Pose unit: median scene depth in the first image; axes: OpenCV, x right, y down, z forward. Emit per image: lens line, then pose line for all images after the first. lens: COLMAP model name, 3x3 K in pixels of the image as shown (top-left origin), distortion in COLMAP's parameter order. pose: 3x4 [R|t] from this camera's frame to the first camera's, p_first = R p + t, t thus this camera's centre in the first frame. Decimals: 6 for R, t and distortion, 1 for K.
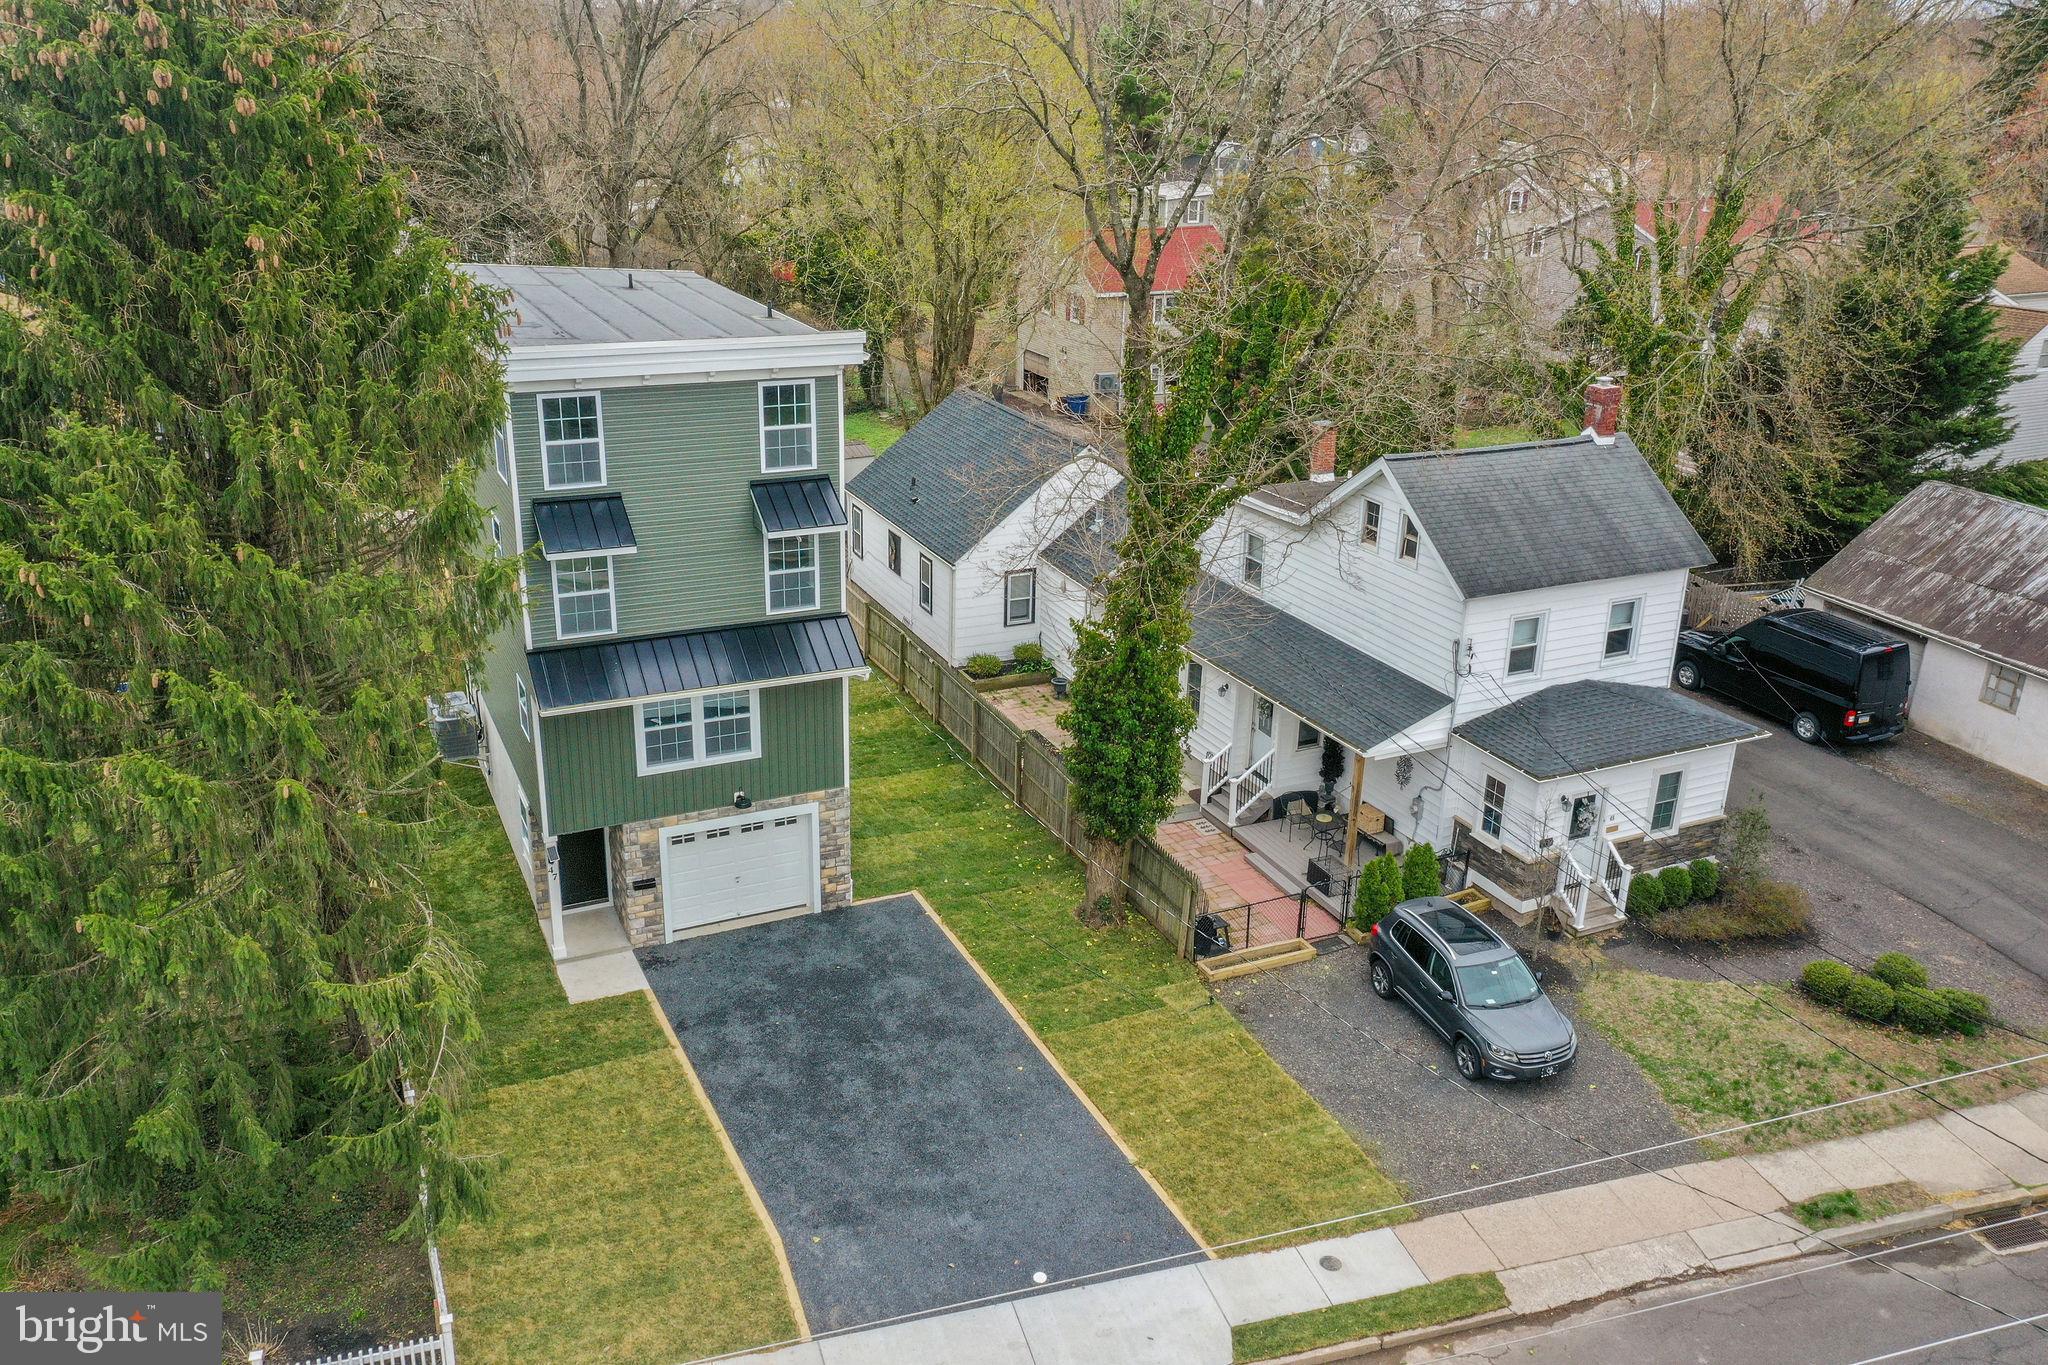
lens RADIAL K [[1650.2, 0, 1034.6], [0, 1650.2, 680.4], [0, 0, 1]] dist [0.023766, -0.005548]
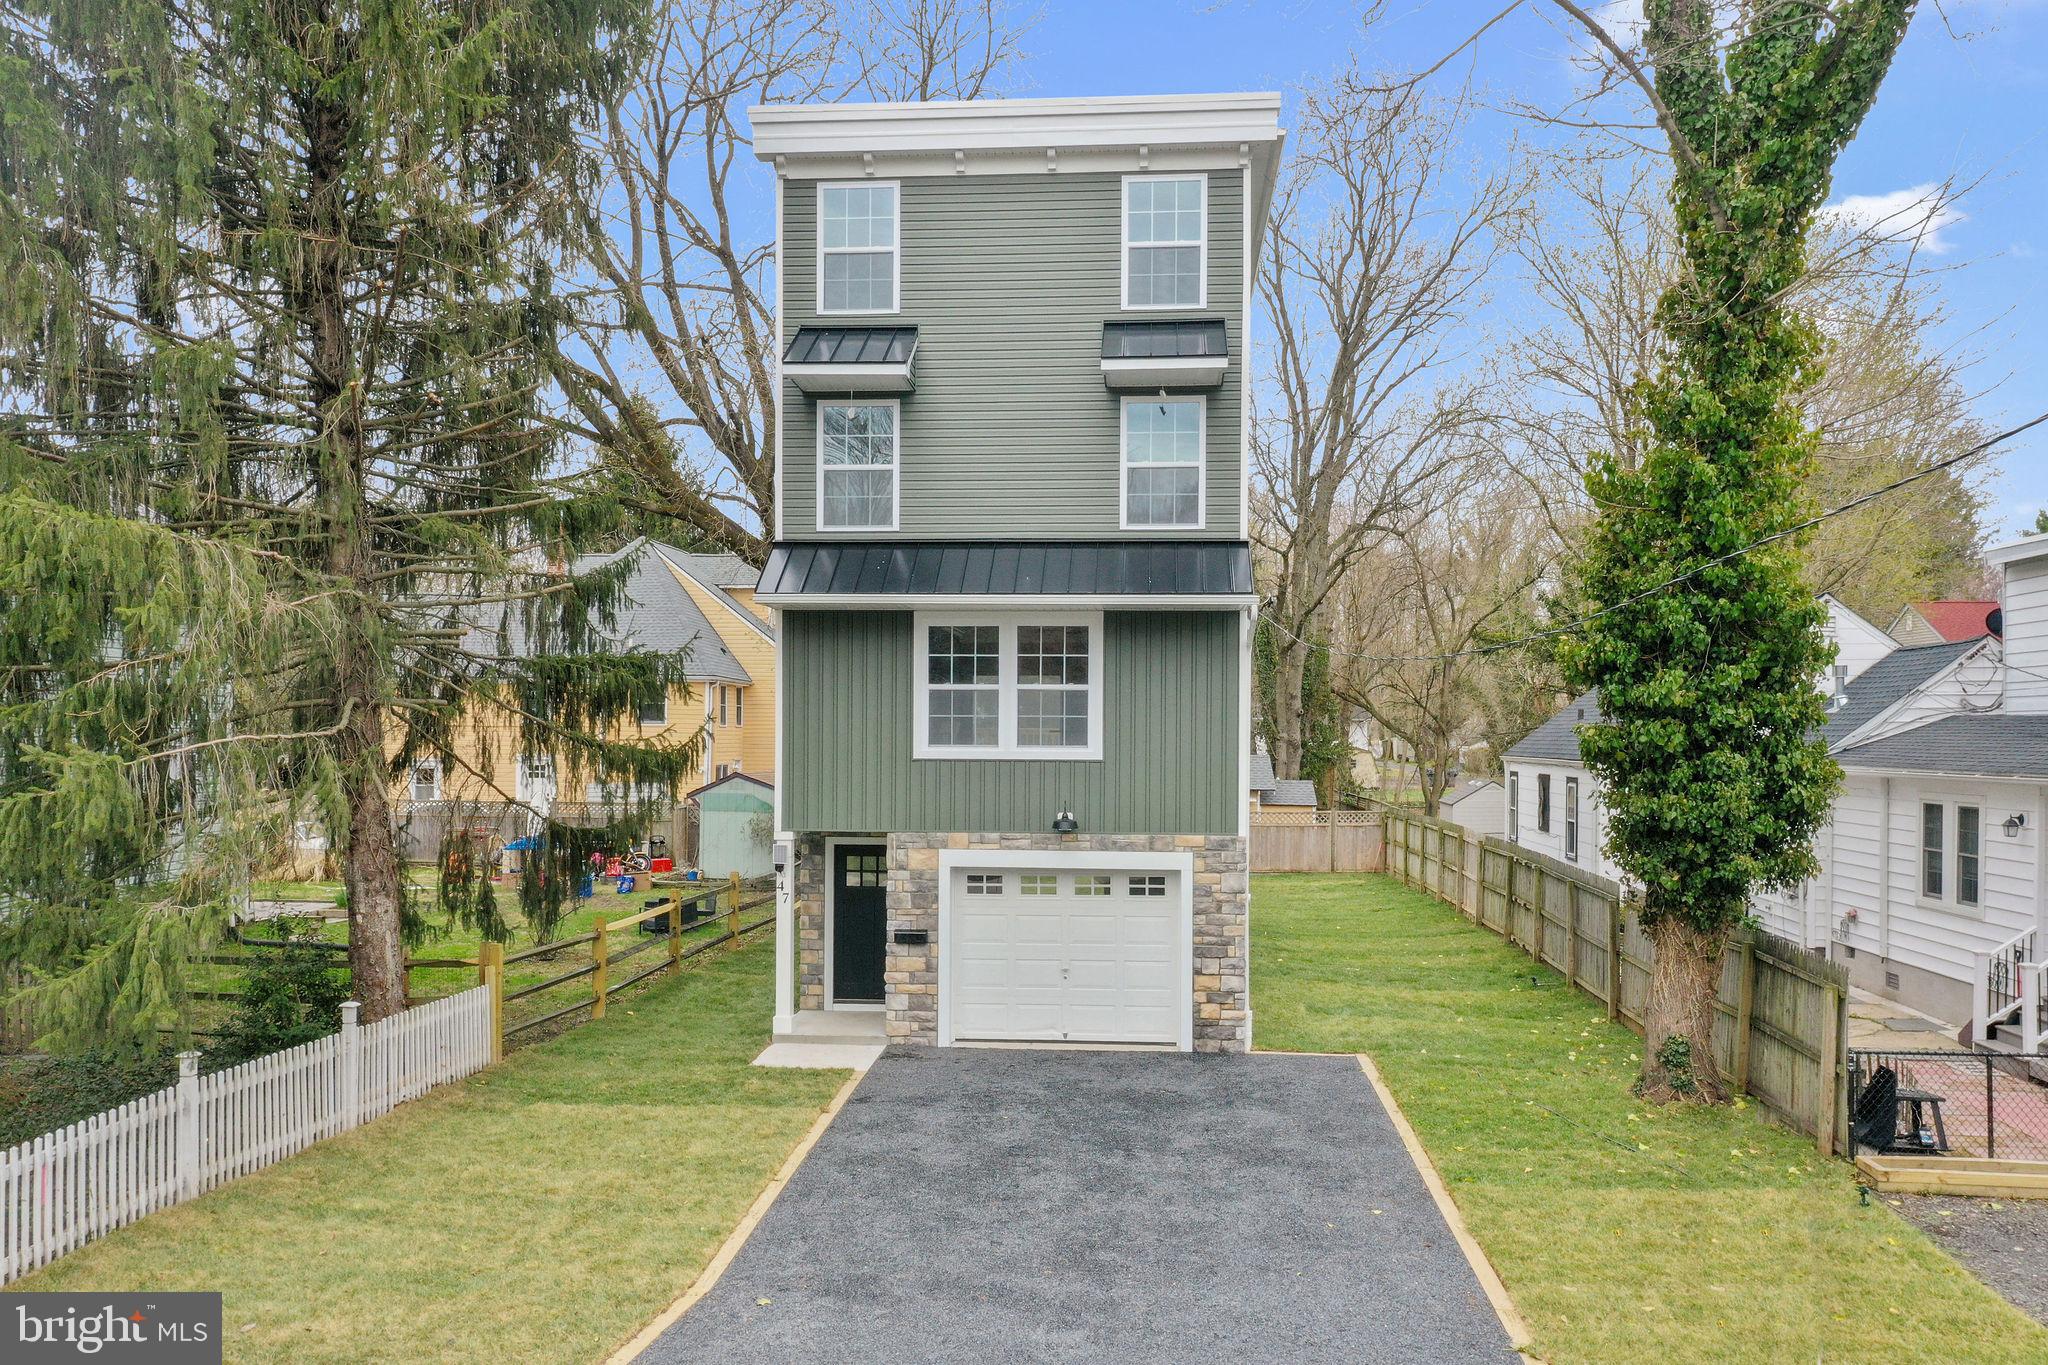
lens RADIAL K [[1650.2, 0, 1006.5], [0, 1650.2, 792.8], [0, 0, 1]] dist [0.023766, -0.005548]
pose [[0.856456, -0.007215, -0.516169, 0.138264], [-0.166322, 0.942725, -0.289148, 0.255876], [0.488692, 0.333493, 0.806203, 0.472192]]
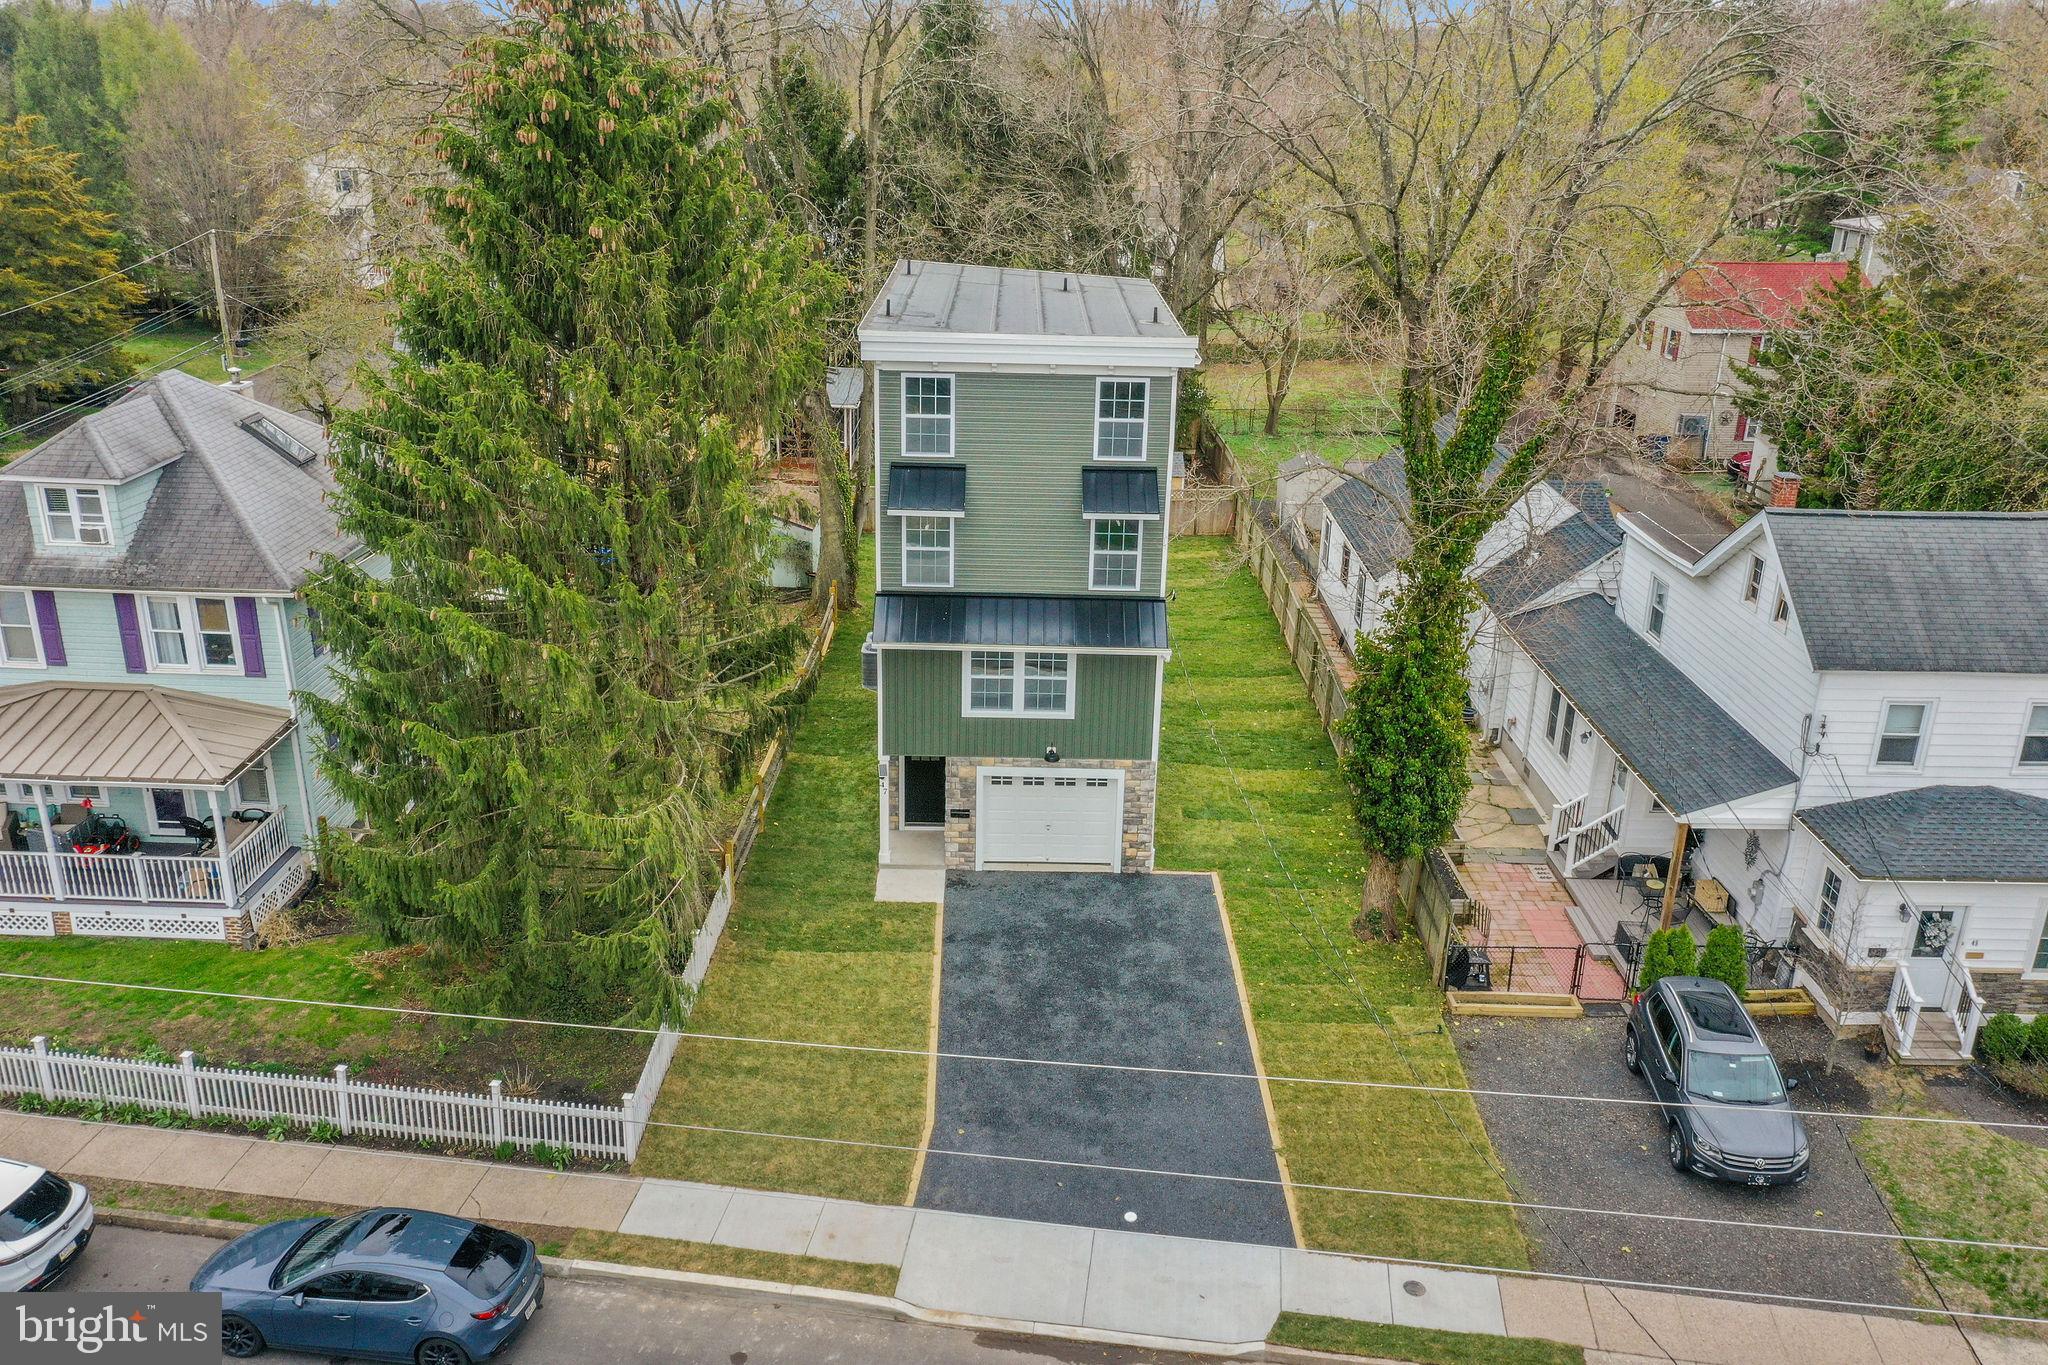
lens RADIAL K [[1650.2, 0, 1020.1], [0, 1650.2, 683.4], [0, 0, 1]] dist [0.023766, -0.005548]
pose [[0.901732, 0.146899, -0.406572, 0.248656], [-0.151177, 0.988267, 0.021778, 0.004832], [0.405000, 0.041826, 0.913359, -0.017895]]
